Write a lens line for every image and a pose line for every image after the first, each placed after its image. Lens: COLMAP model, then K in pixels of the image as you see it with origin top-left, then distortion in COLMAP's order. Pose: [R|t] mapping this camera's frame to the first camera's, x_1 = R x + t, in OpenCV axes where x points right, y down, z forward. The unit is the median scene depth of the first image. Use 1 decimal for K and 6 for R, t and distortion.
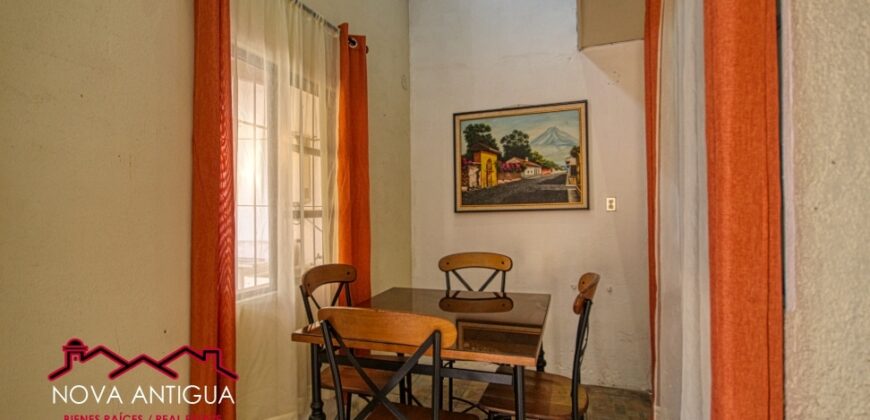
lens RADIAL K [[408.8, 0, 436.1], [0, 408.8, 208.0], [0, 0, 1]] dist [0.000592, 0.000255]
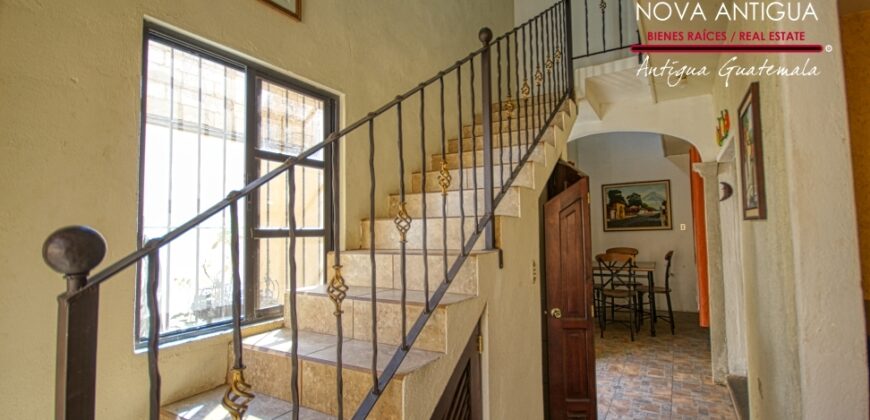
lens RADIAL K [[408.8, 0, 434.8], [0, 408.8, 213.9], [0, 0, 1]] dist [0.000592, 0.000255]
pose [[0.988186, -0.012891, -0.152718, -0.521984], [0.006688, 0.999134, -0.041057, 0.001818], [0.153116, 0.039550, 0.987417, -1.301092]]
